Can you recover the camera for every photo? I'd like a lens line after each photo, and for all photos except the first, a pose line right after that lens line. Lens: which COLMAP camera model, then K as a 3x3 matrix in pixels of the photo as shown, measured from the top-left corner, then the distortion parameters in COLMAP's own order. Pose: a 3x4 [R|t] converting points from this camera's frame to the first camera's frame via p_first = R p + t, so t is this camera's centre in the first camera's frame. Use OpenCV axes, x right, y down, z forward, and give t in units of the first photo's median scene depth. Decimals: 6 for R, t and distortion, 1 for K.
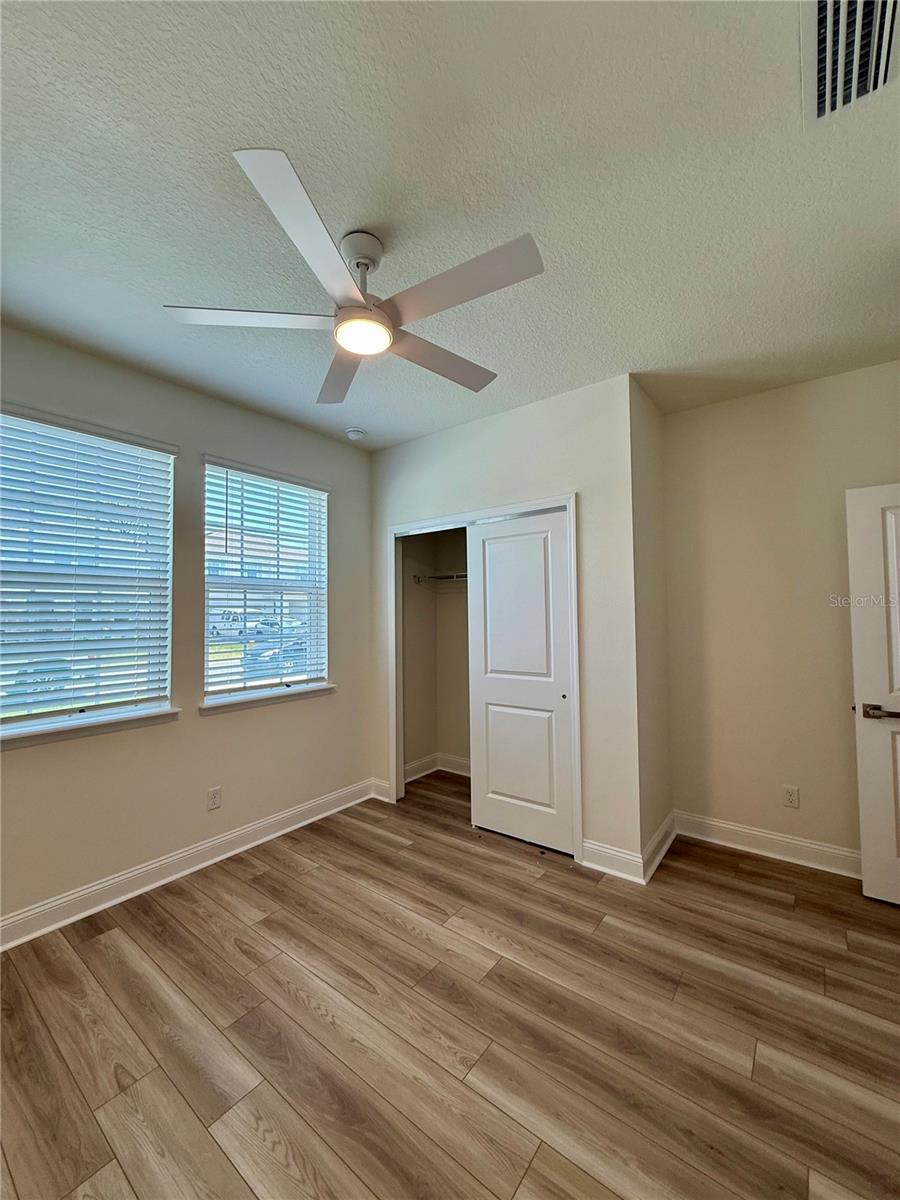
lens RADIAL K [[478.2, 0, 449.8], [0, 478.2, 595.2], [0, 0, 1]] dist [0.000489, 0.000179]
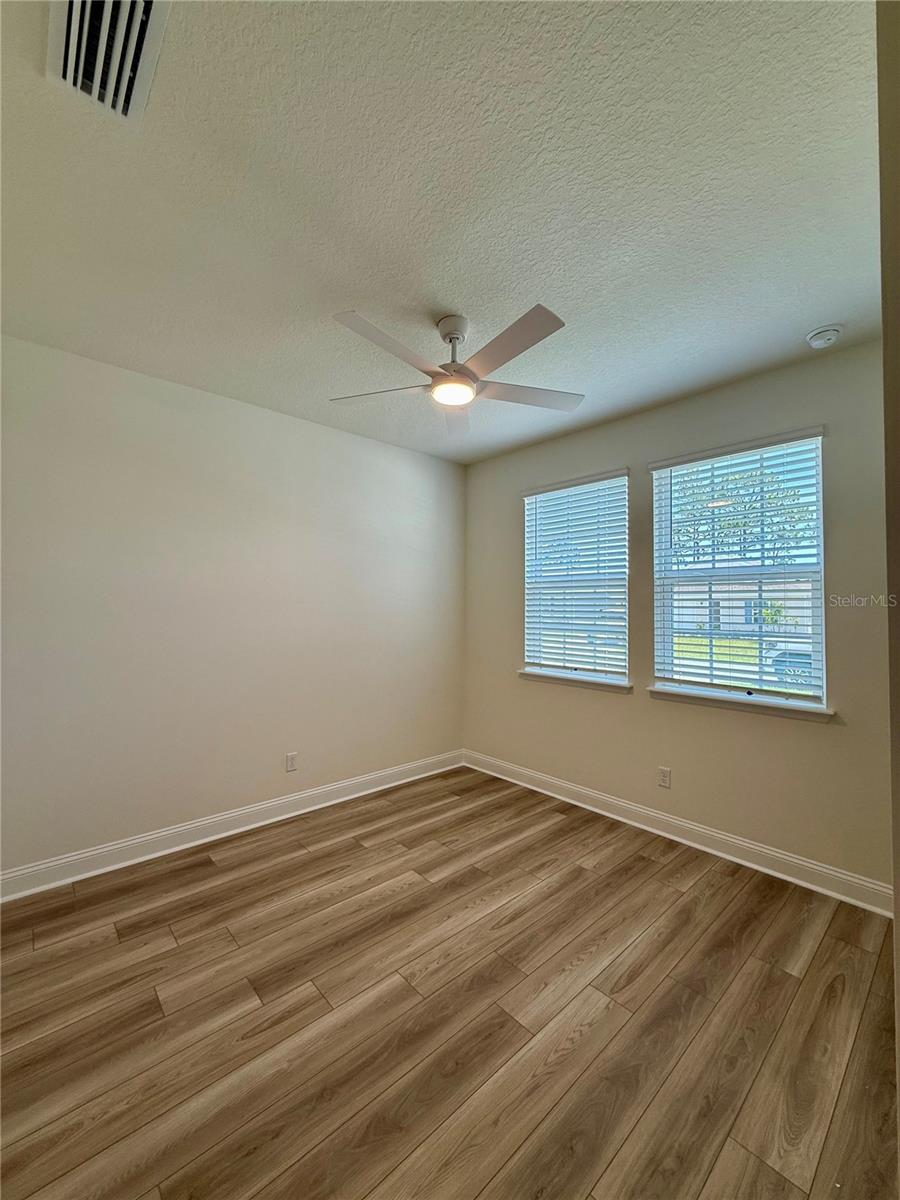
lens RADIAL K [[478.2, 0, 449.8], [0, 478.2, 595.2], [0, 0, 1]] dist [0.000489, 0.000179]
pose [[-0.176690, -0.017183, -0.984116, 0.746752], [0.032457, 0.999202, -0.023274, 0.025736], [0.983731, -0.036053, -0.175992, 0.818914]]
